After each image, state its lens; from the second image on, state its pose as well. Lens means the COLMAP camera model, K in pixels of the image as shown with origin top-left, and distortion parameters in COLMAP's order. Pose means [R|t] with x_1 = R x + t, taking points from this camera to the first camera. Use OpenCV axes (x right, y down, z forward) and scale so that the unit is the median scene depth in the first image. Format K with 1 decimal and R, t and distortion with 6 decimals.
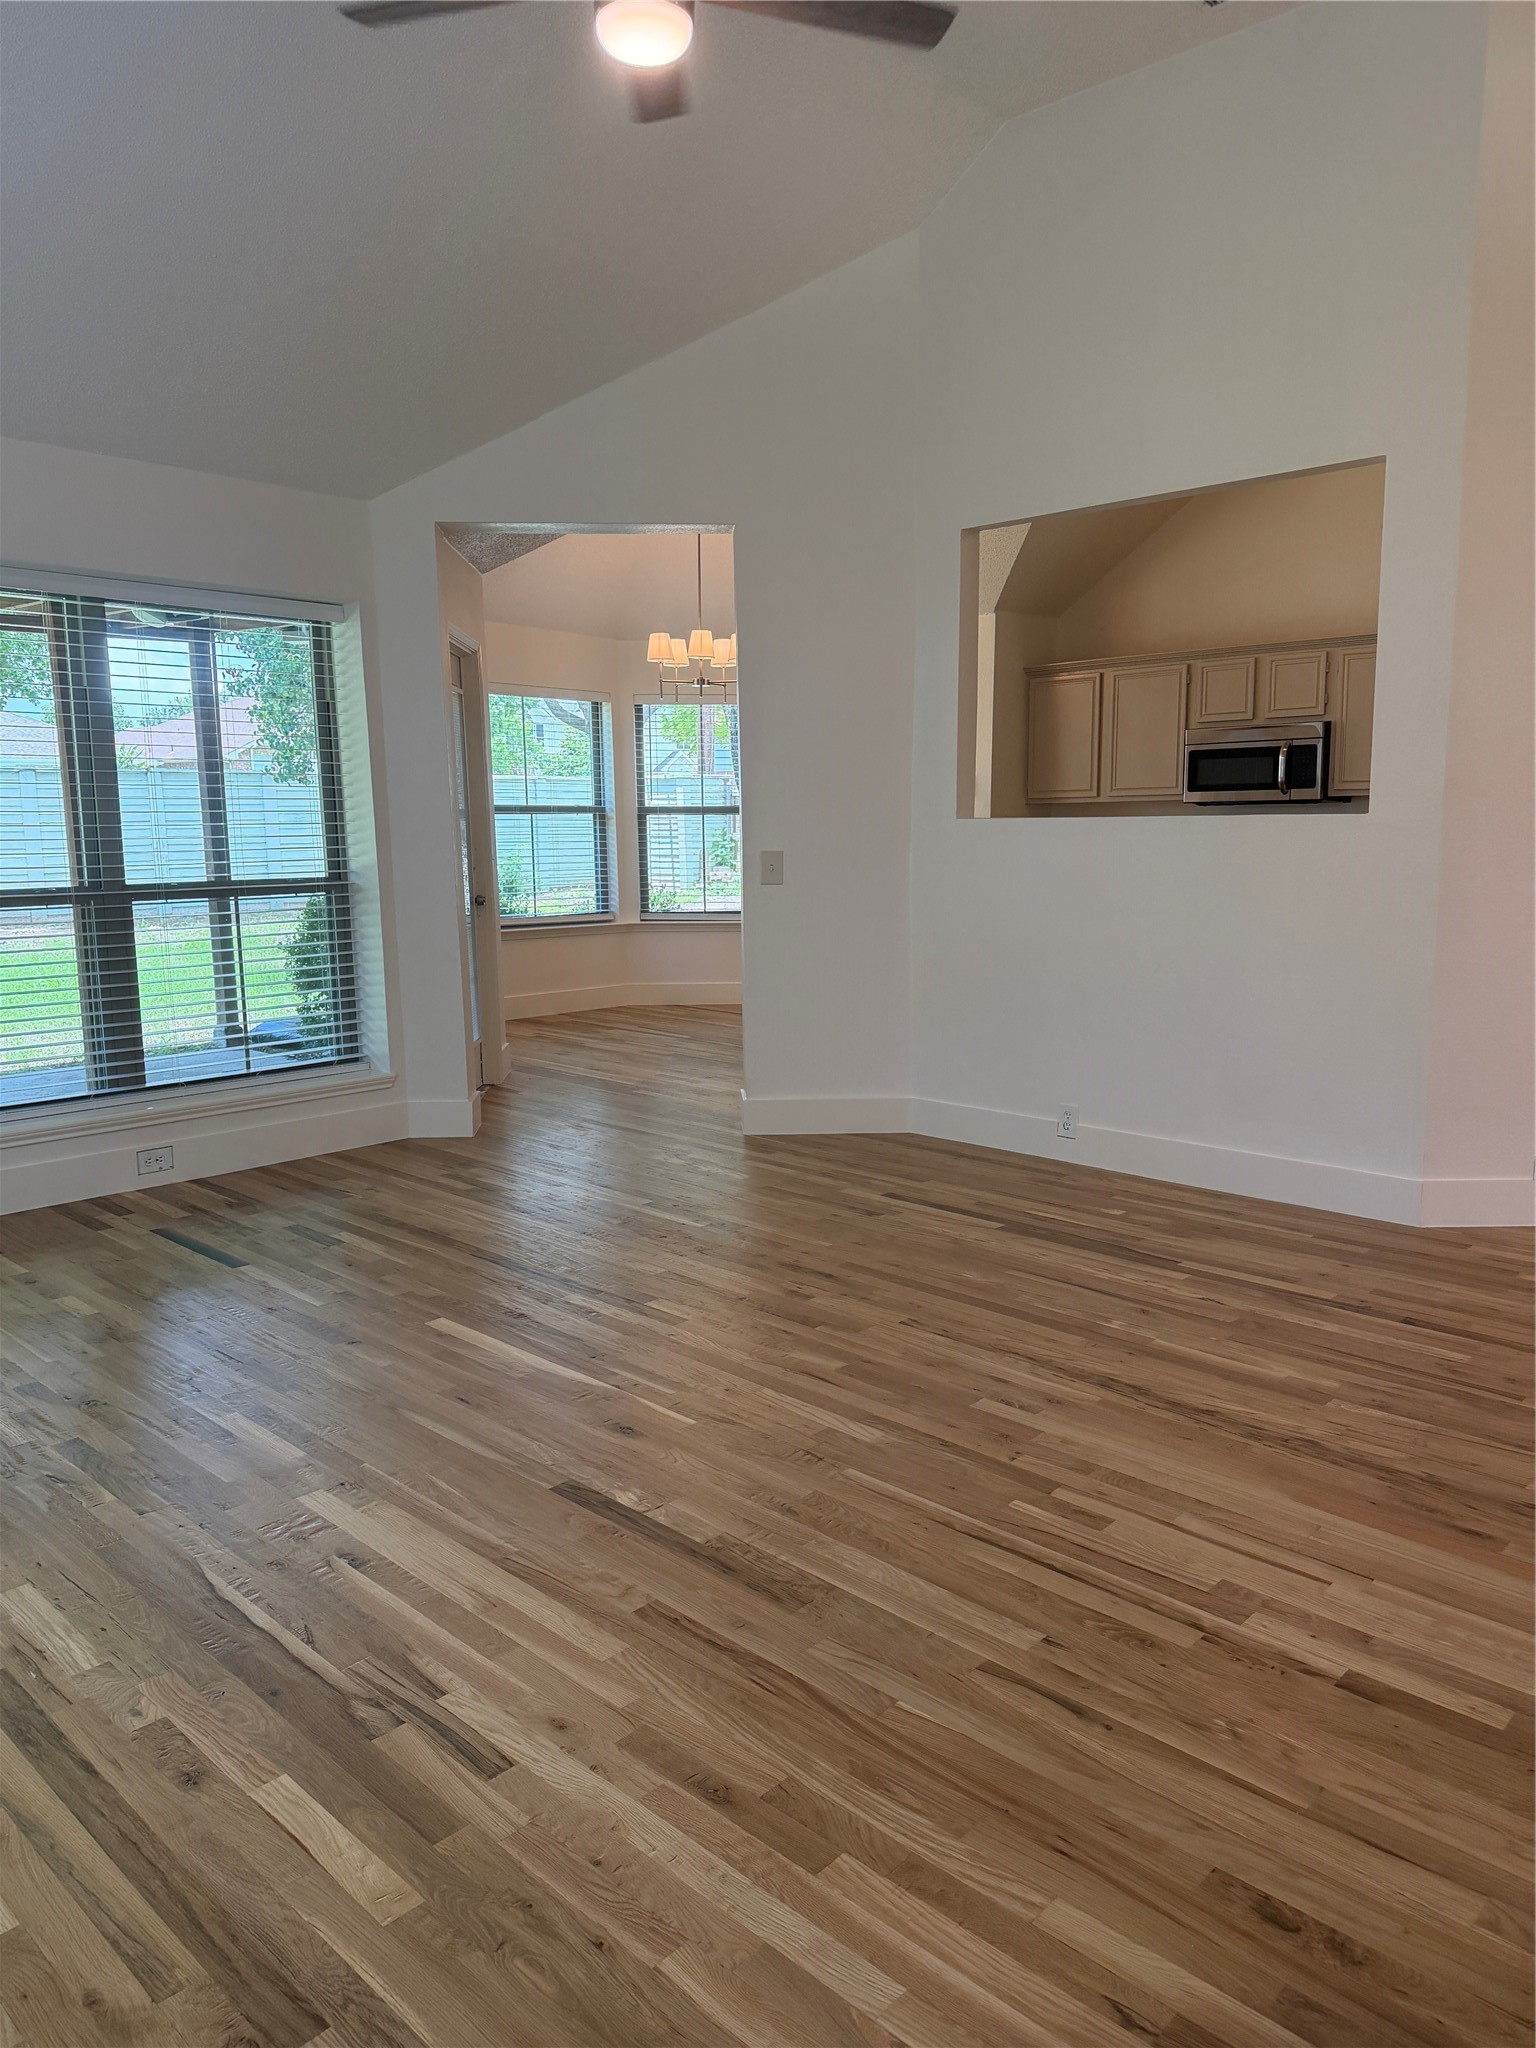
lens RADIAL K [[1420.7, 0, 769.1], [0, 1420.7, 1015.7], [0, 0, 1]] dist [0.079852, -0.092156]
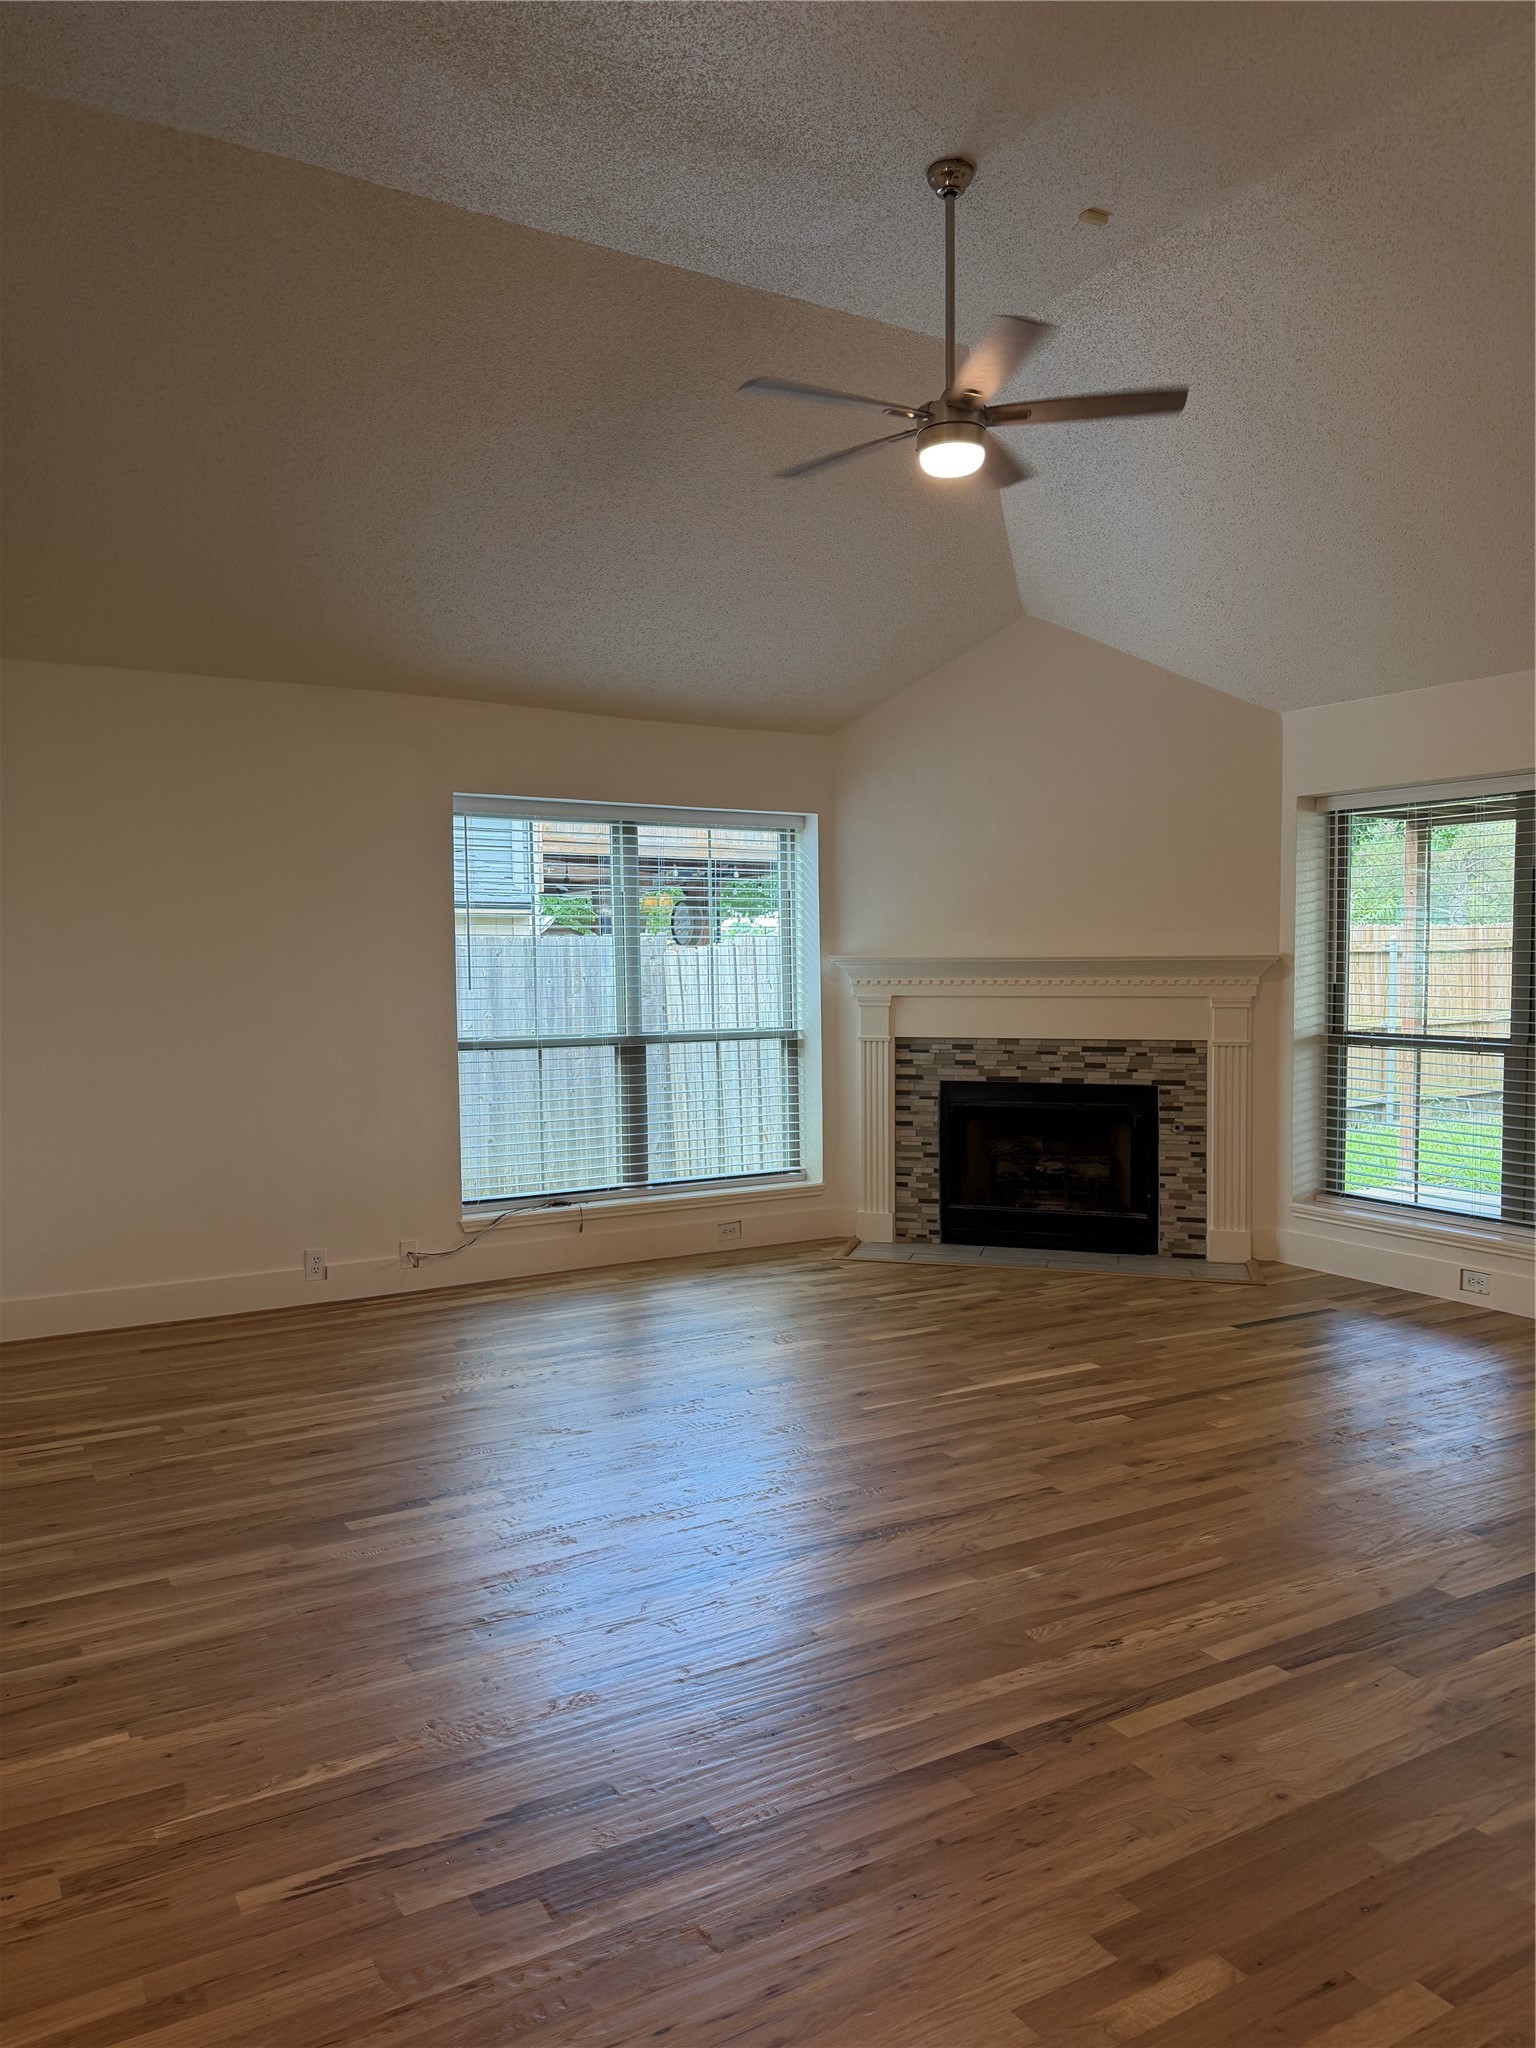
lens RADIAL K [[1423.5, 0, 758.9], [0, 1423.5, 1000.2], [0, 0, 1]] dist [0.105094, -0.090444]
pose [[-0.270806, 0.028902, -0.962200, 1.123441], [-0.129470, 0.989374, 0.066157, -0.166473], [0.953888, 0.142492, -0.264186, 1.023138]]
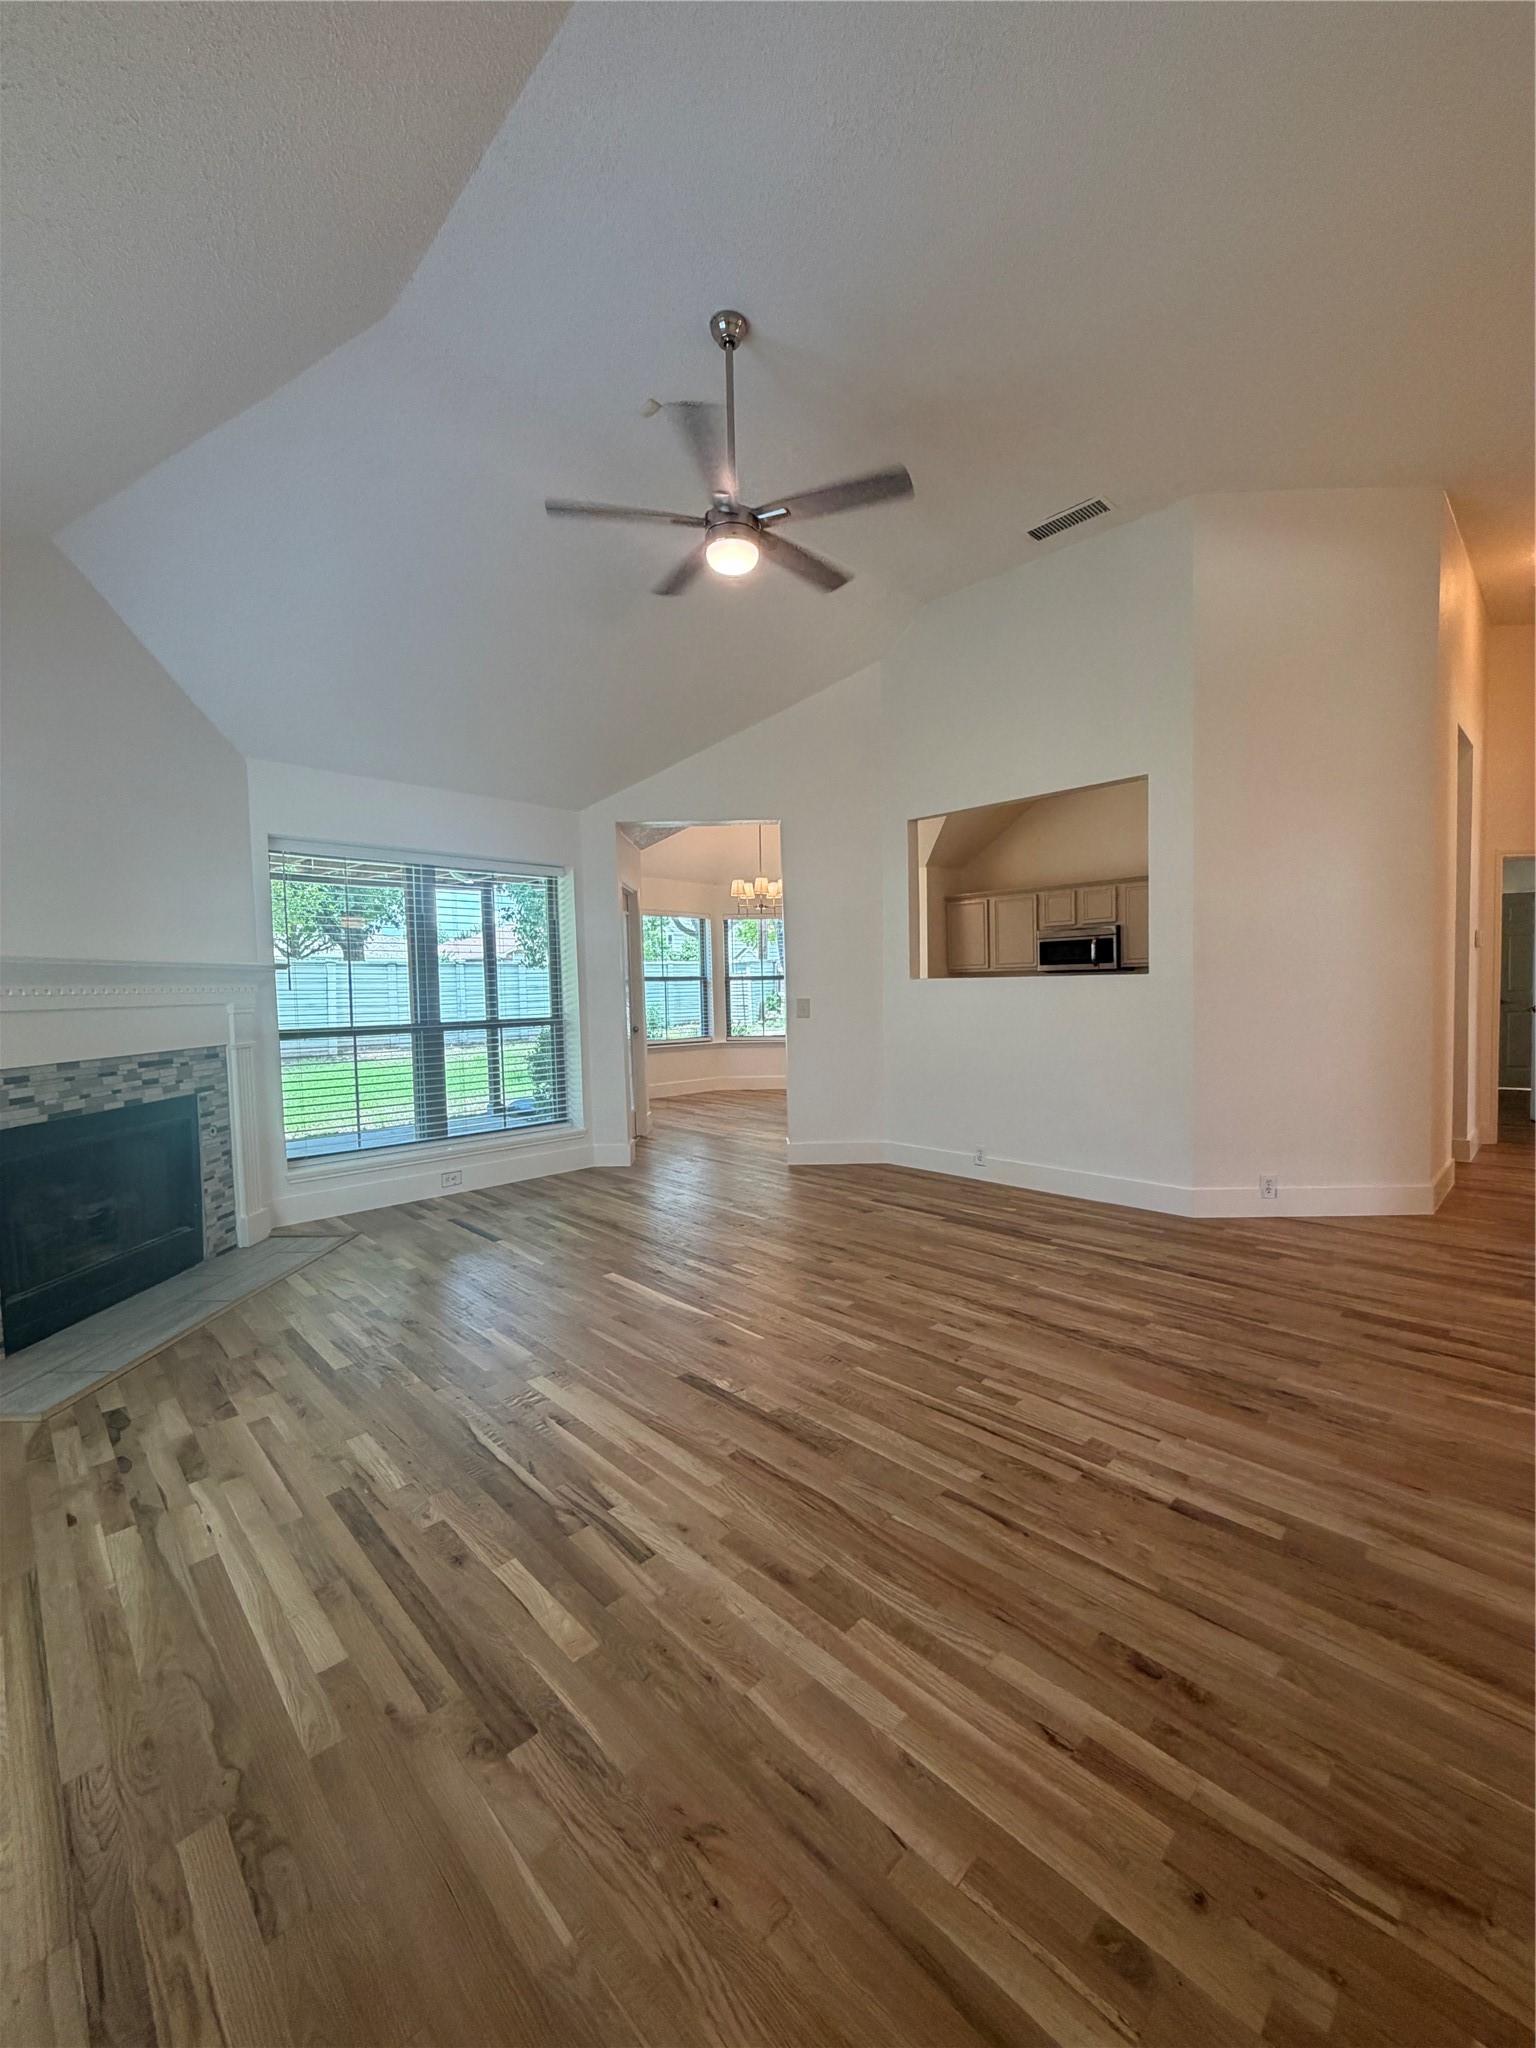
lens RADIAL K [[809.6, 0, 769.5], [0, 809.6, 1022.4], [0, 0, 1]] dist [0.001582, 0.000416]
pose [[0.999311, -0.009118, -0.035990, -0.006090], [0.005738, 0.995656, -0.092927, 0.006561], [0.036681, 0.092657, 0.995022, 0.026278]]
